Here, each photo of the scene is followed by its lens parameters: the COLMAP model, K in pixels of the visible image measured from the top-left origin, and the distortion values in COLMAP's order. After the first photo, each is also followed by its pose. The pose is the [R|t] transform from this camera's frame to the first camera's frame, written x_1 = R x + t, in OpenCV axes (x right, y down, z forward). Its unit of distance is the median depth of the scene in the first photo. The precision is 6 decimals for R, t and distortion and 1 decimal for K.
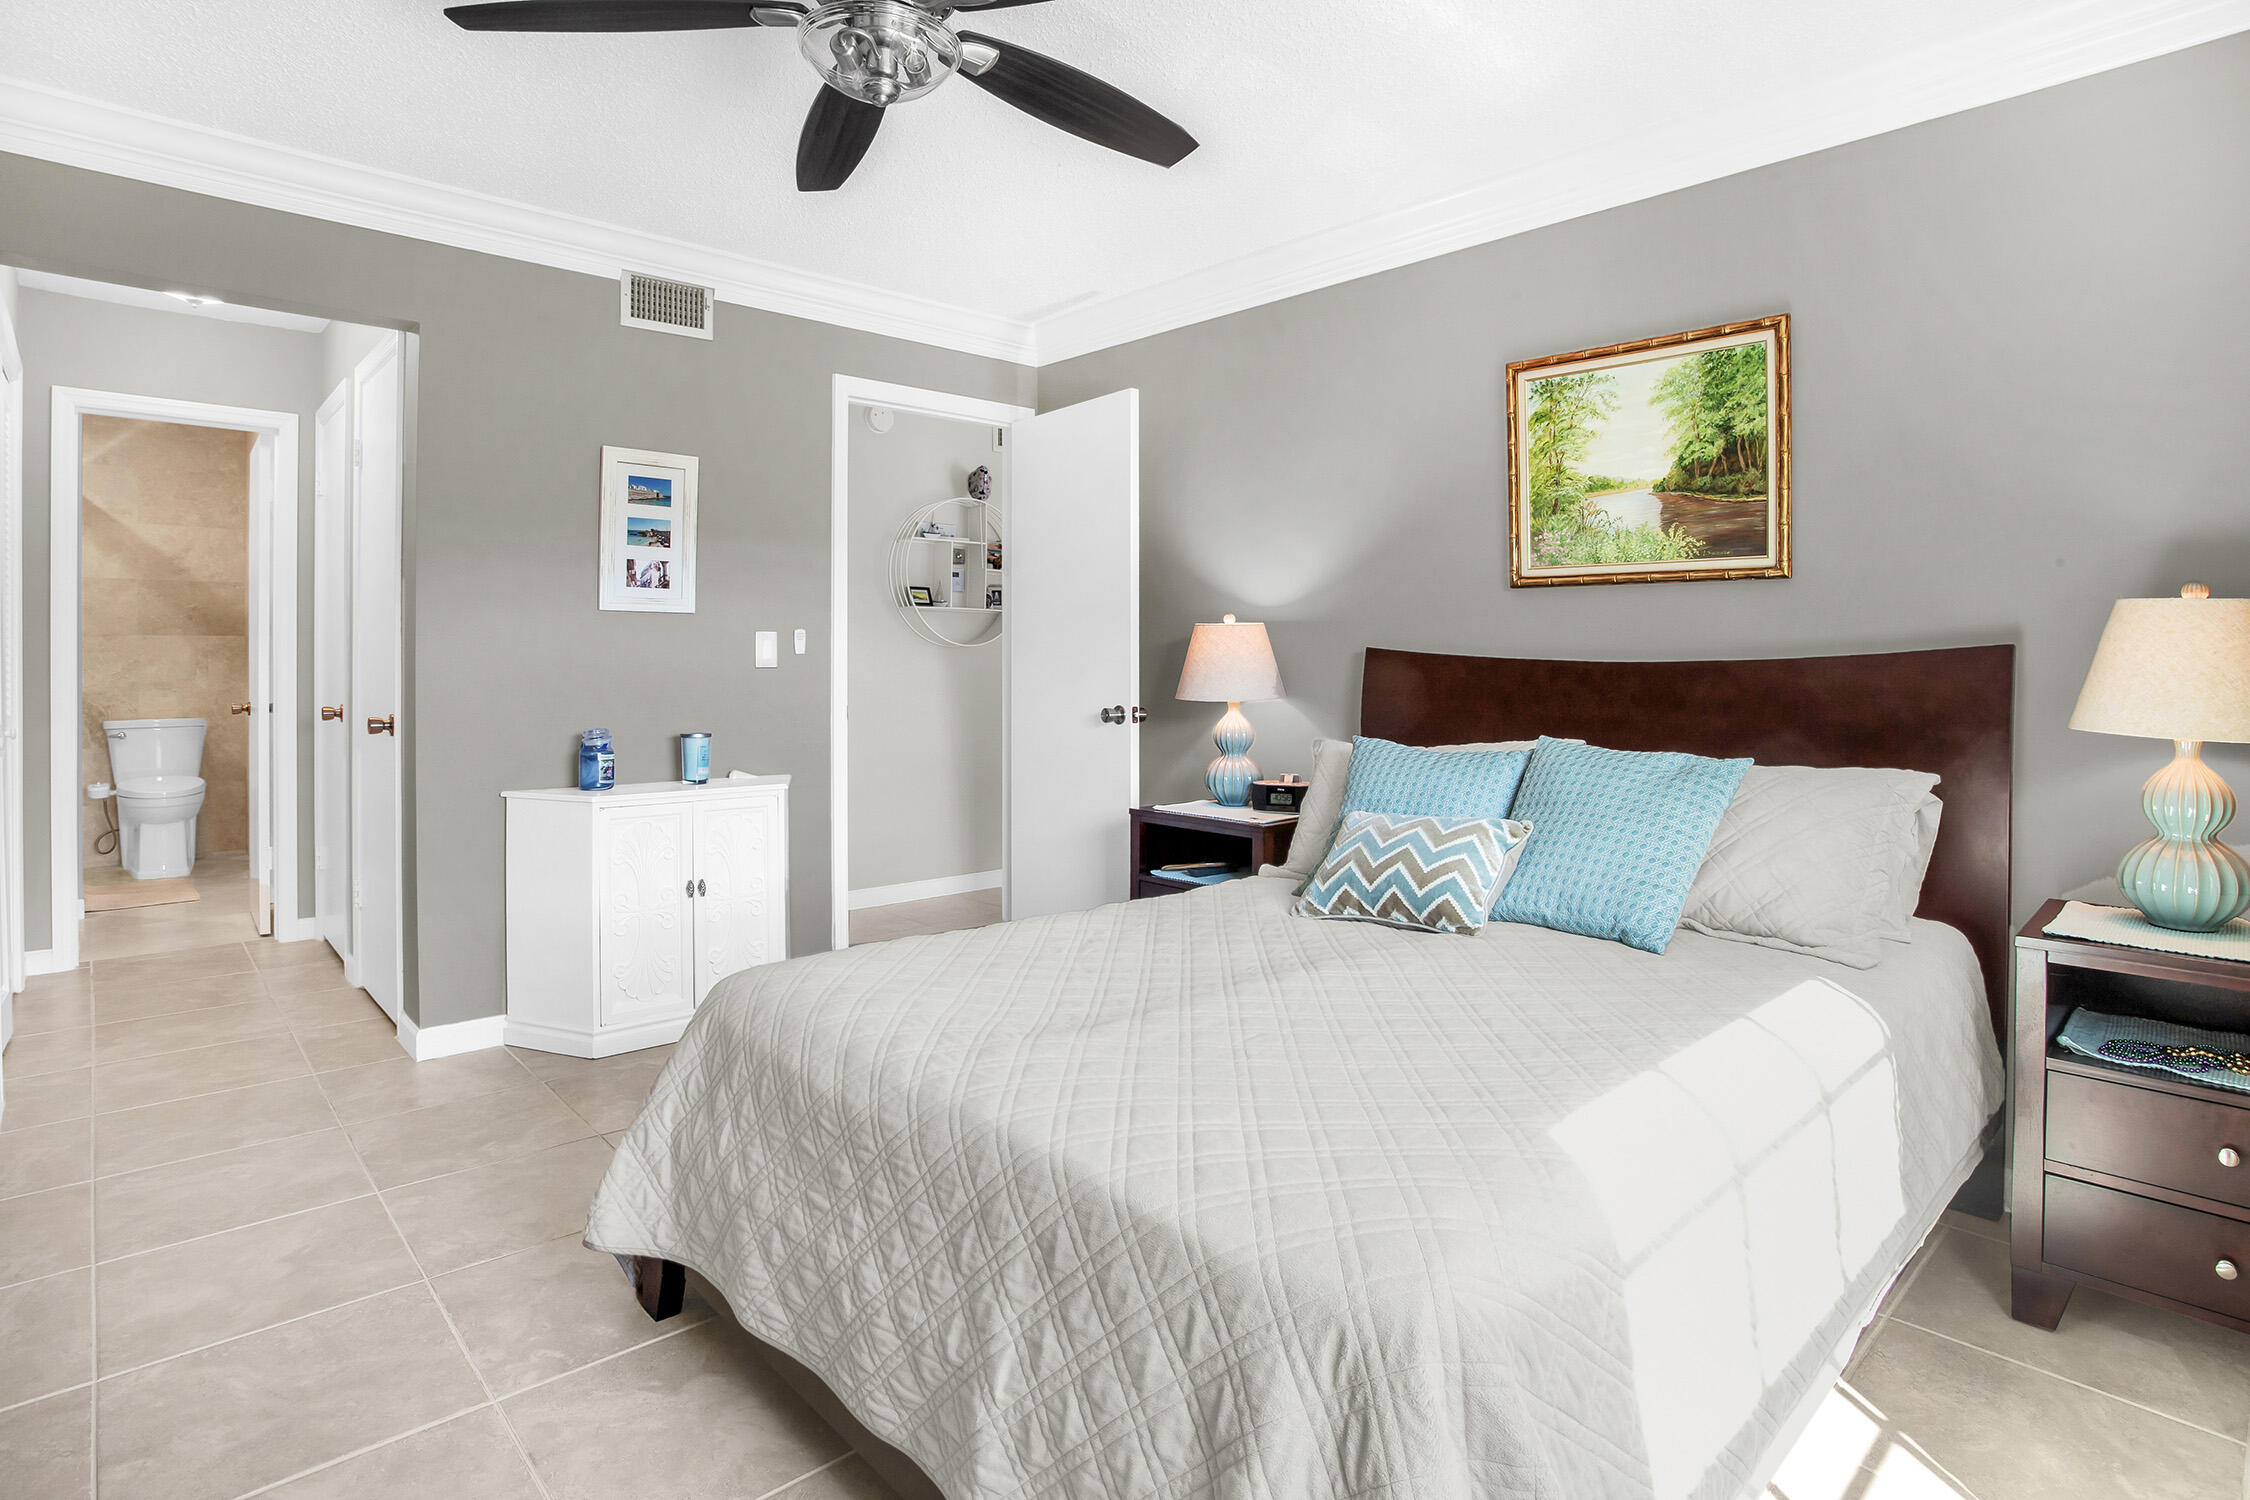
lens RADIAL K [[1184.2, 0, 1105.7], [0, 1184.2, 664.7], [0, 0, 1]] dist [-0.063377, 0.026187]
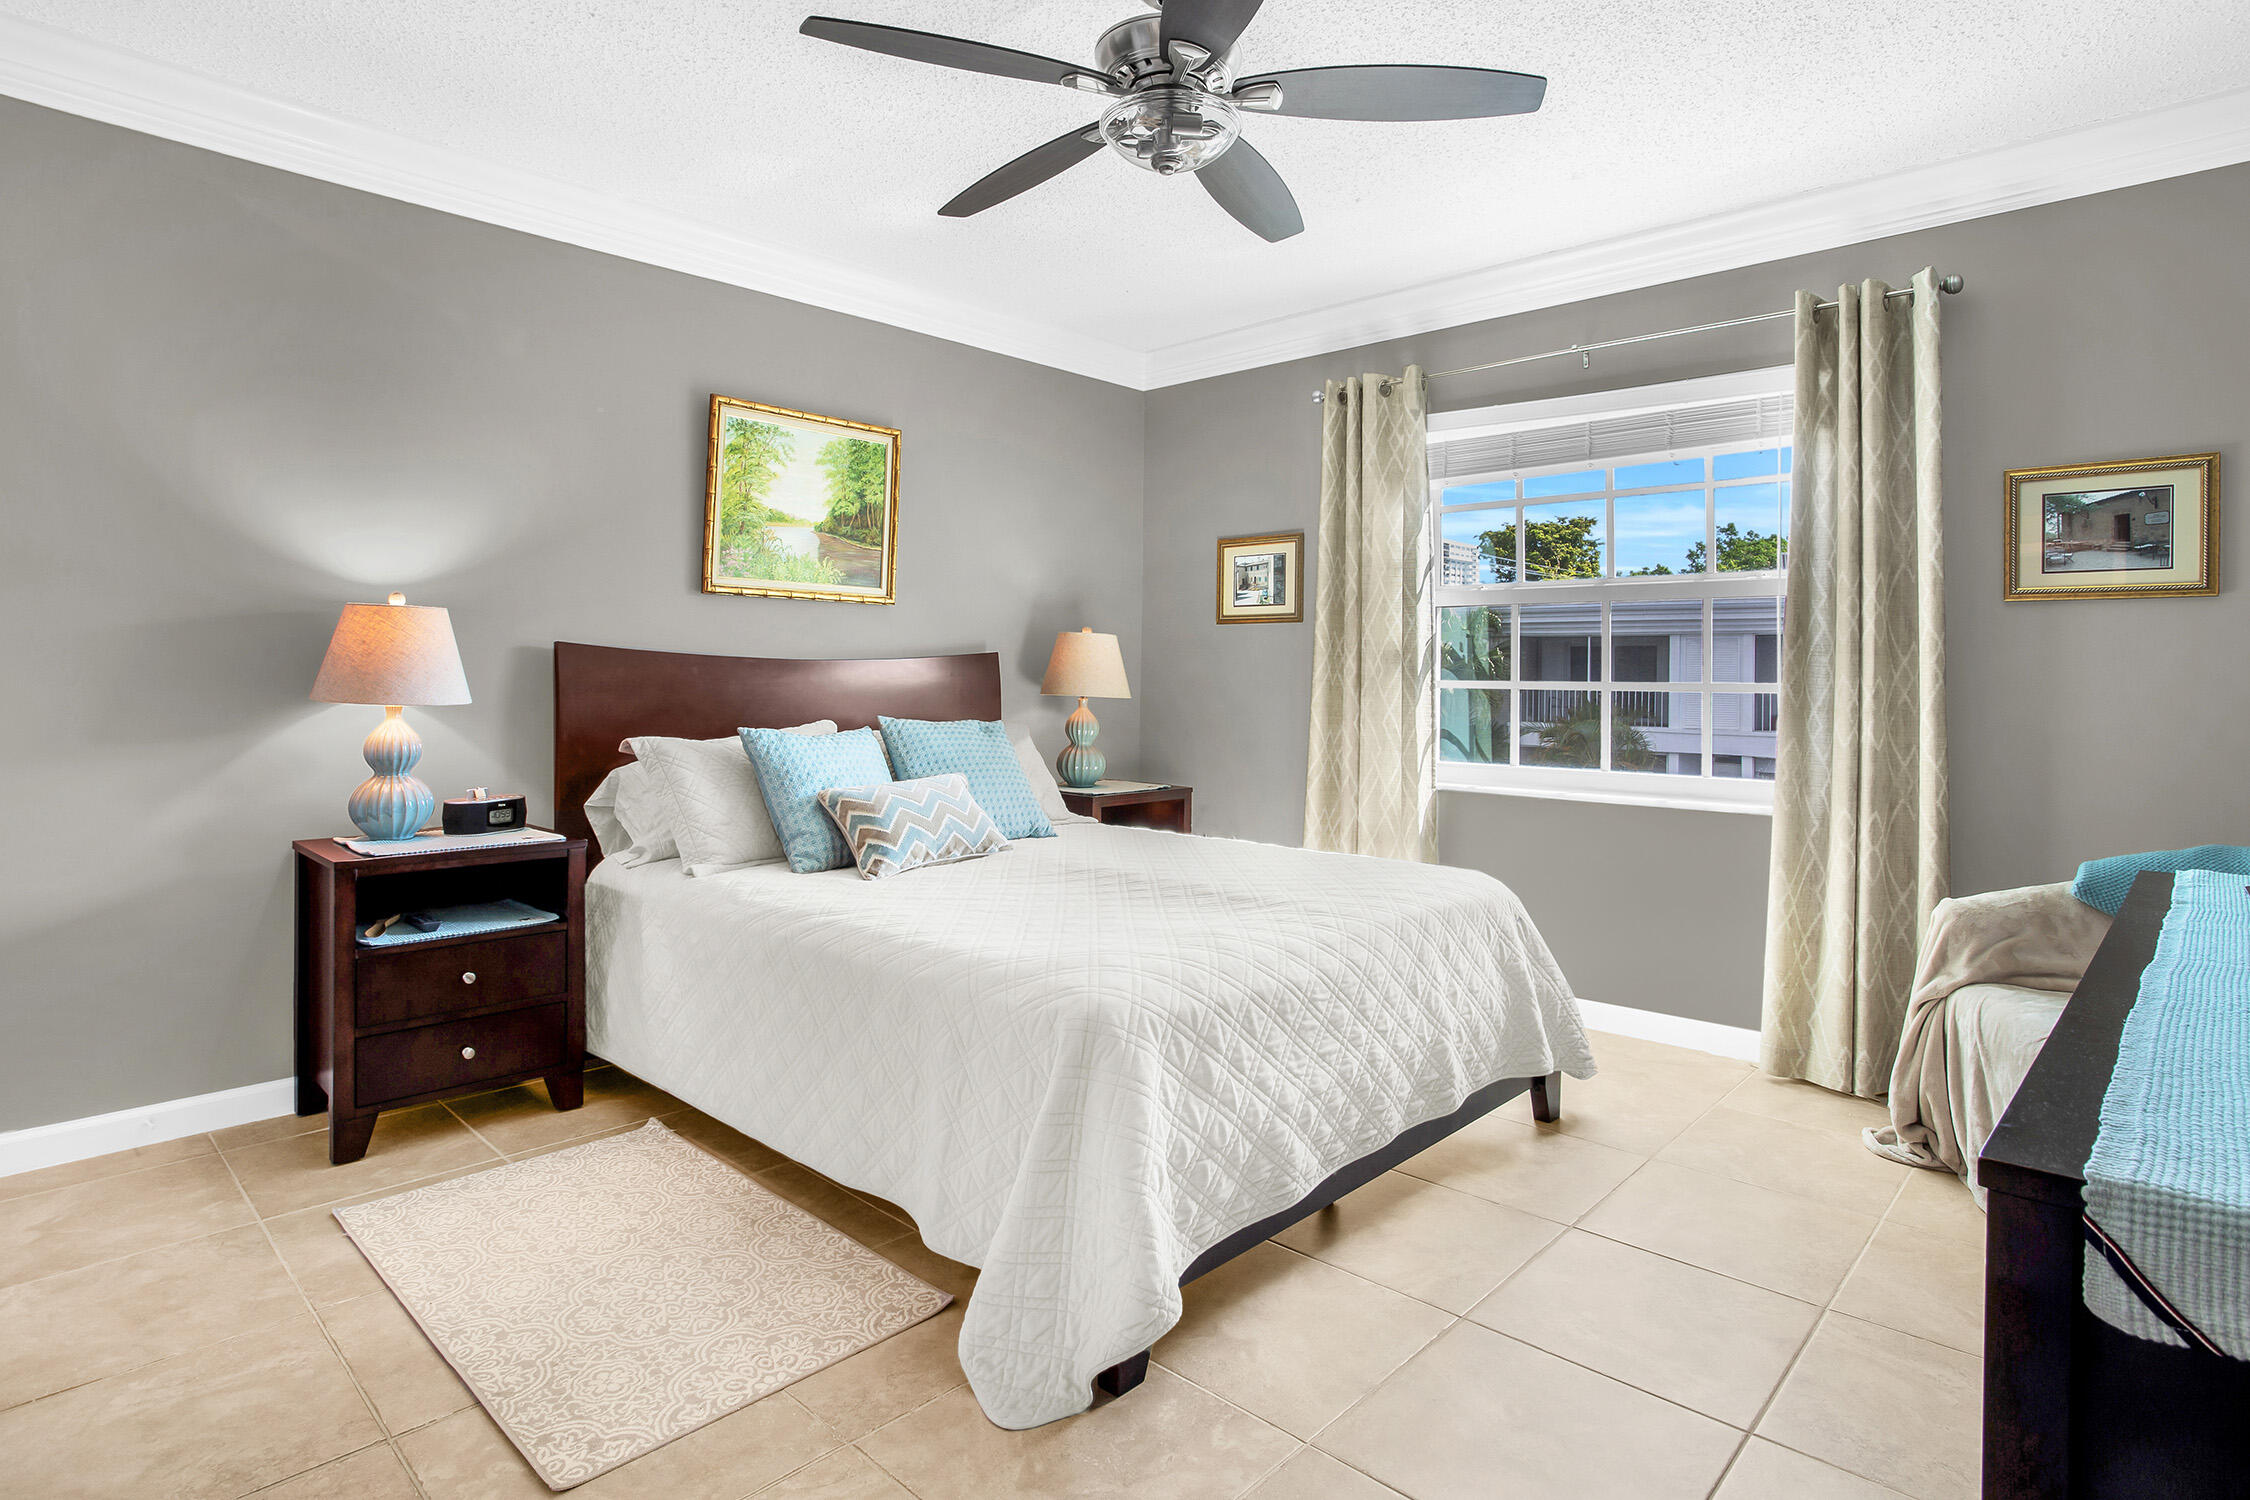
lens RADIAL K [[1184.2, 0, 1139.9], [0, 1184.2, 687.6], [0, 0, 1]] dist [-0.063377, 0.026187]
pose [[-0.083252, -0.018603, 0.996355, -0.899723], [-0.004150, 0.999824, 0.018321, 0.003536], [-0.996520, -0.002610, -0.083314, 0.750170]]
